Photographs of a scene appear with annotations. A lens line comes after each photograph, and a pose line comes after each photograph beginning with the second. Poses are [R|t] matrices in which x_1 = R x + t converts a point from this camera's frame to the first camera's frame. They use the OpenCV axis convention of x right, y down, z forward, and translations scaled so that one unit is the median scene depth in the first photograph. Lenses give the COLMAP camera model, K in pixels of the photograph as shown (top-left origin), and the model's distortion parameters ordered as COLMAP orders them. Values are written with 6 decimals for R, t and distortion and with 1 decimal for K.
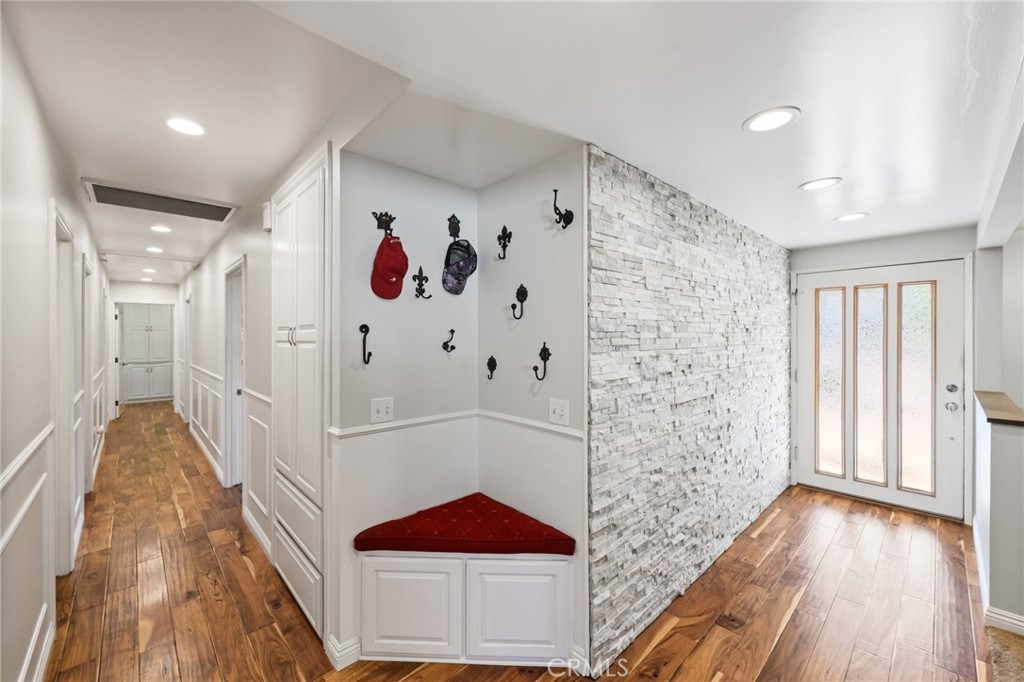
lens RADIAL K [[409.0, 0, 512.4], [0, 409.0, 338.1], [0, 0, 1]] dist [-0.008689, 0.000602]
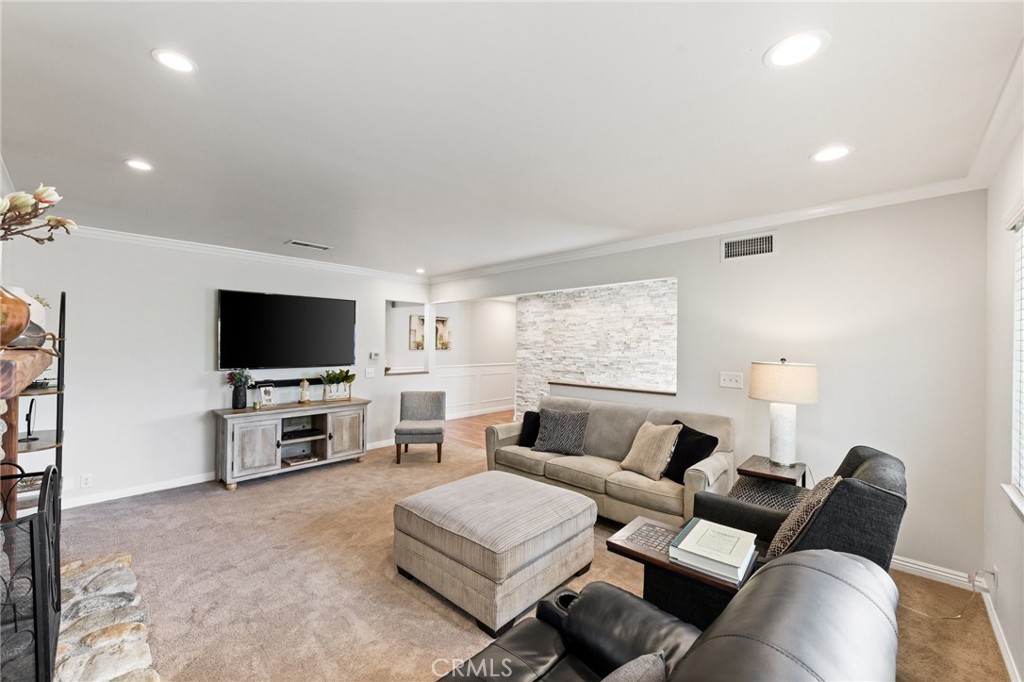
lens RADIAL K [[409.0, 0, 512.5], [0, 409.0, 343.2], [0, 0, 1]] dist [-0.008689, 0.000602]
pose [[0.070273, 0.001622, -0.997526, 3.695154], [-0.006398, 0.999979, 0.001175, -0.027189], [0.997507, 0.006300, 0.070282, 0.619684]]
